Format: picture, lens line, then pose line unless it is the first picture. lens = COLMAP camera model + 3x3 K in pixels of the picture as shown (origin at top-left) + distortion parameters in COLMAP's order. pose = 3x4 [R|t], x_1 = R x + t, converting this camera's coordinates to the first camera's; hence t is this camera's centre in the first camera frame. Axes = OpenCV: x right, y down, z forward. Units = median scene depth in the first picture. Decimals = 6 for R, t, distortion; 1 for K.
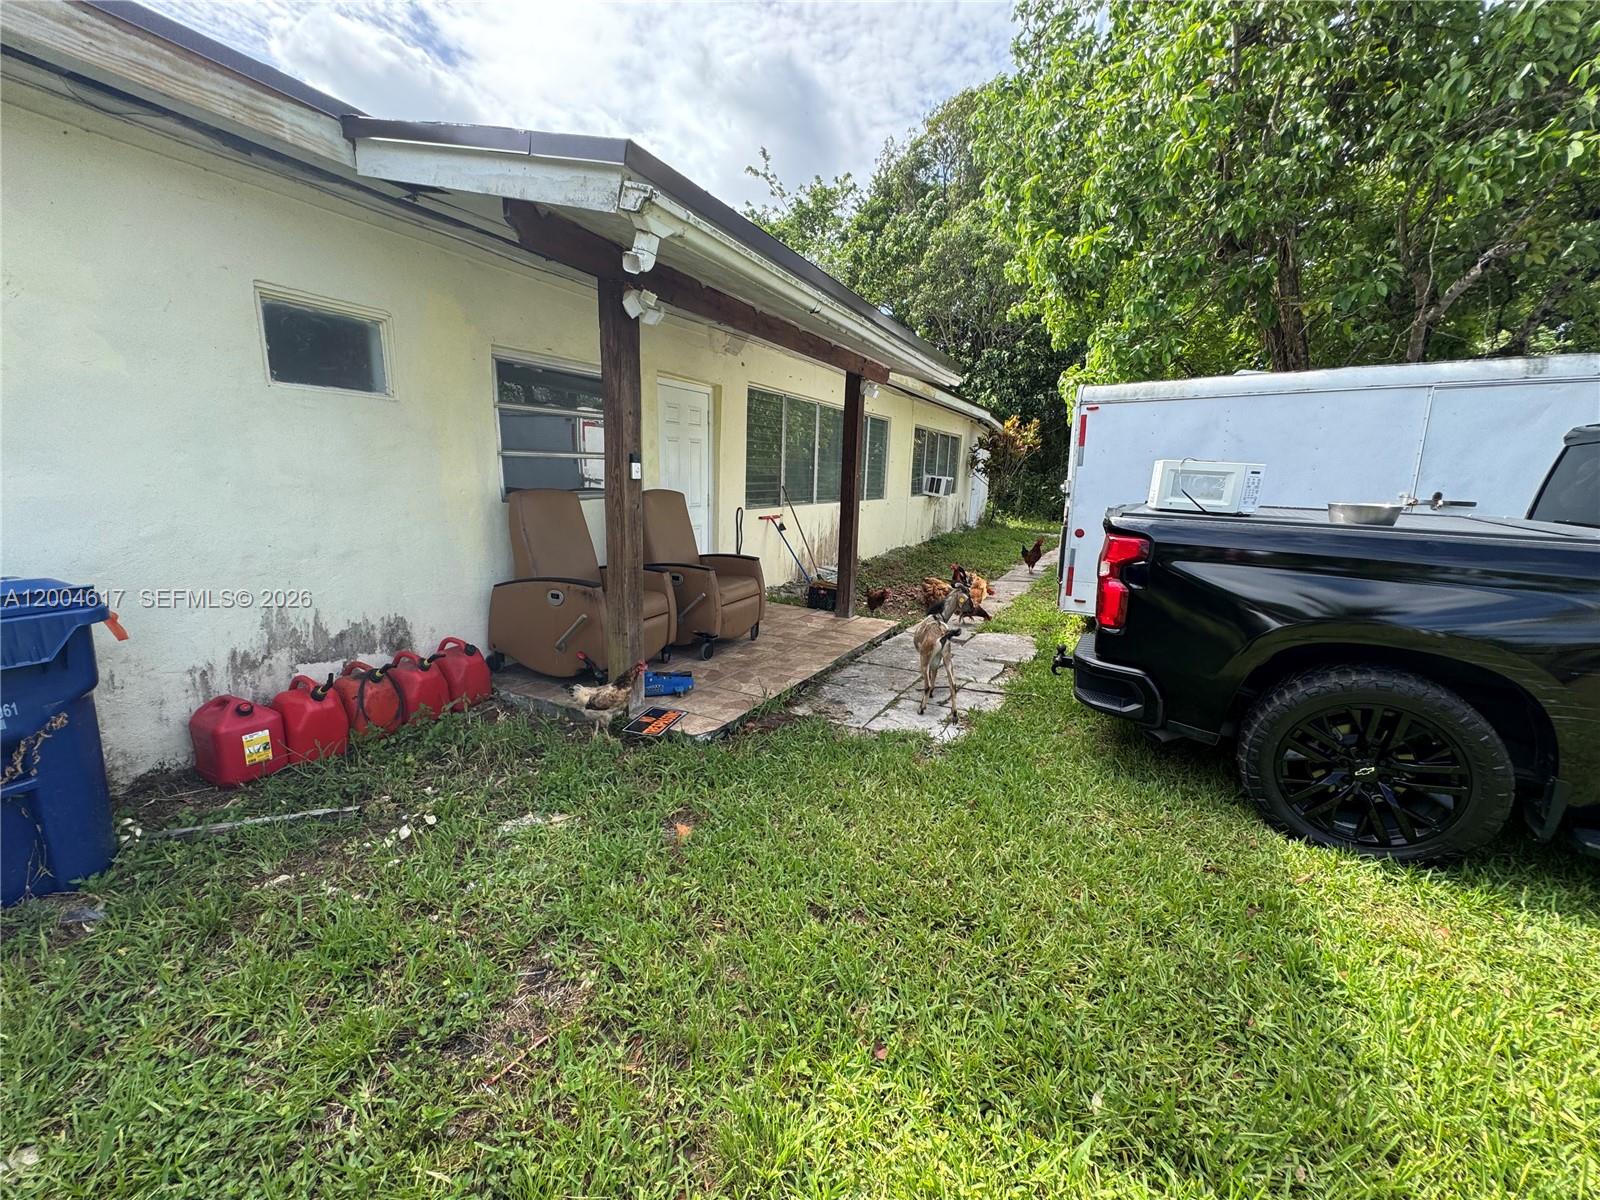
lens RADIAL K [[643.7, 0, 800.0], [0, 643.7, 600.0], [0, 0, 1]] dist [-0.000946, -0.000100]
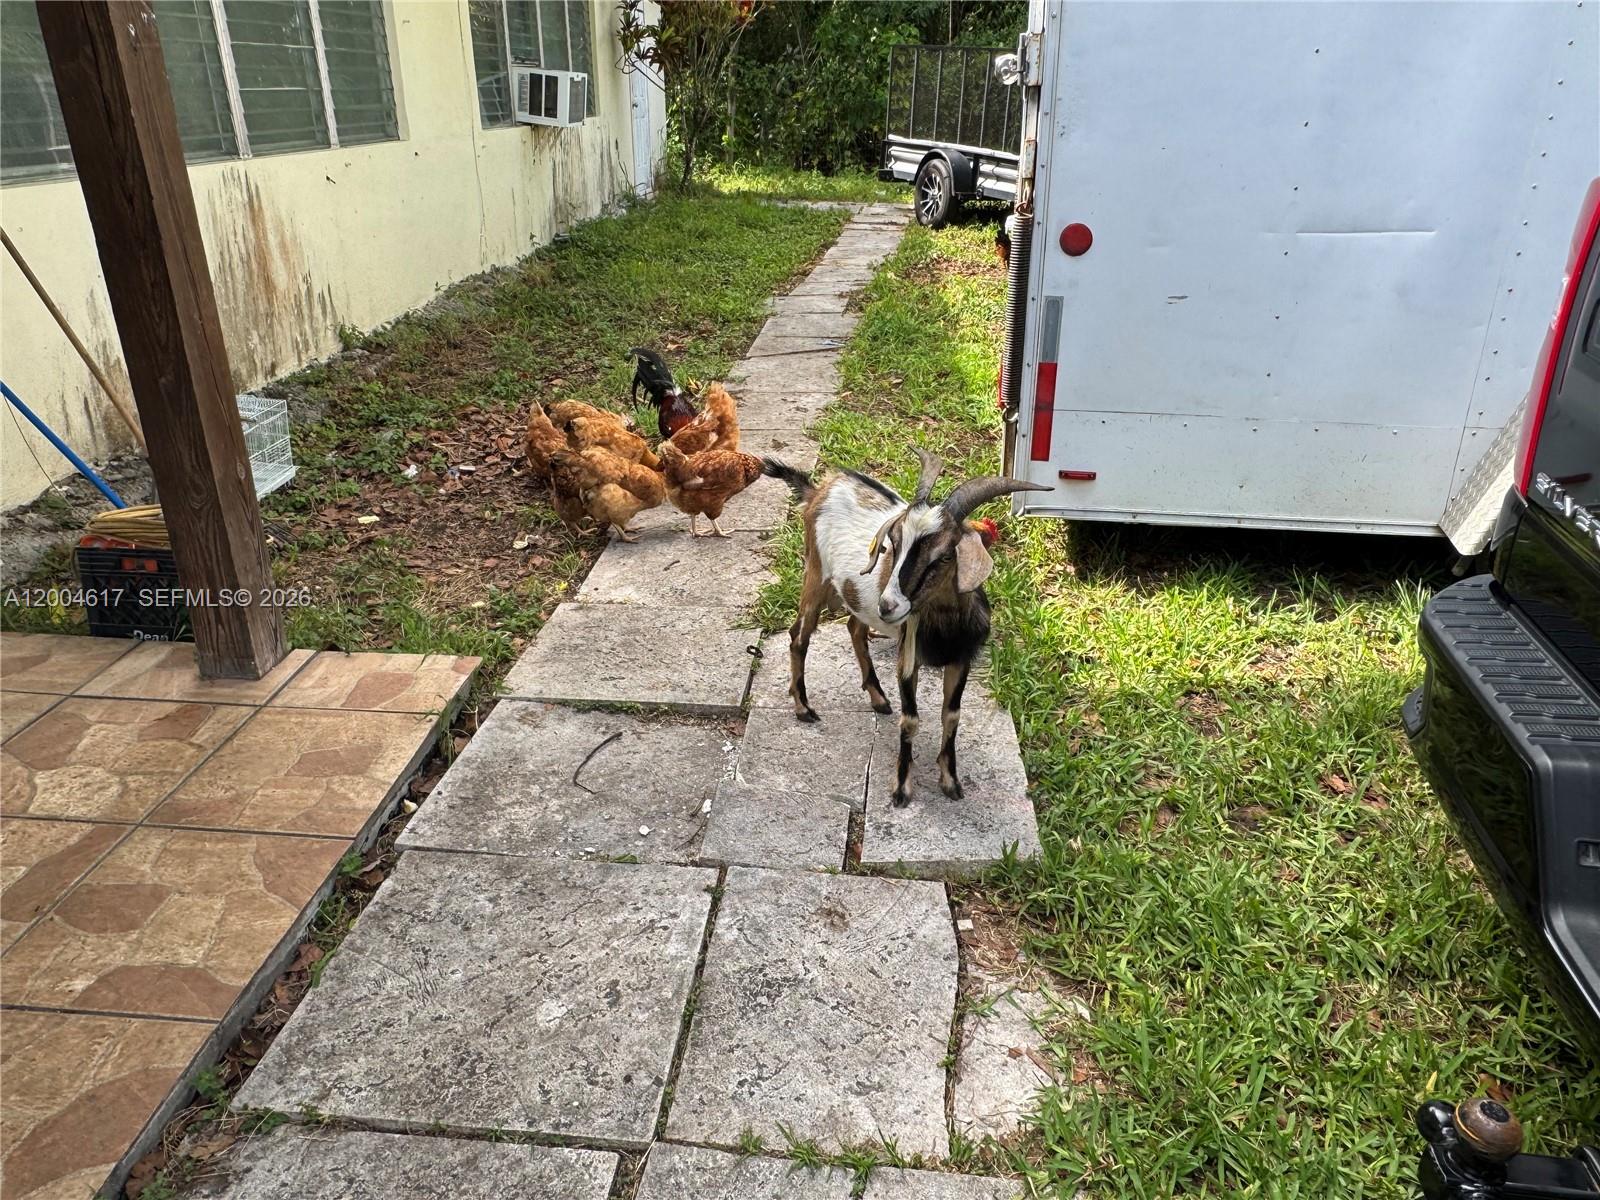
lens RADIAL K [[1127.2, 0, 800.0], [0, 1127.2, 600.0], [0, 0, 1]] dist [-0.004570, -0.002214]
pose [[0.918613, -0.190671, 0.346113, 0.059617], [0.103882, 0.961602, 0.254026, -0.042413], [-0.381259, -0.197397, 0.903148, 0.269911]]
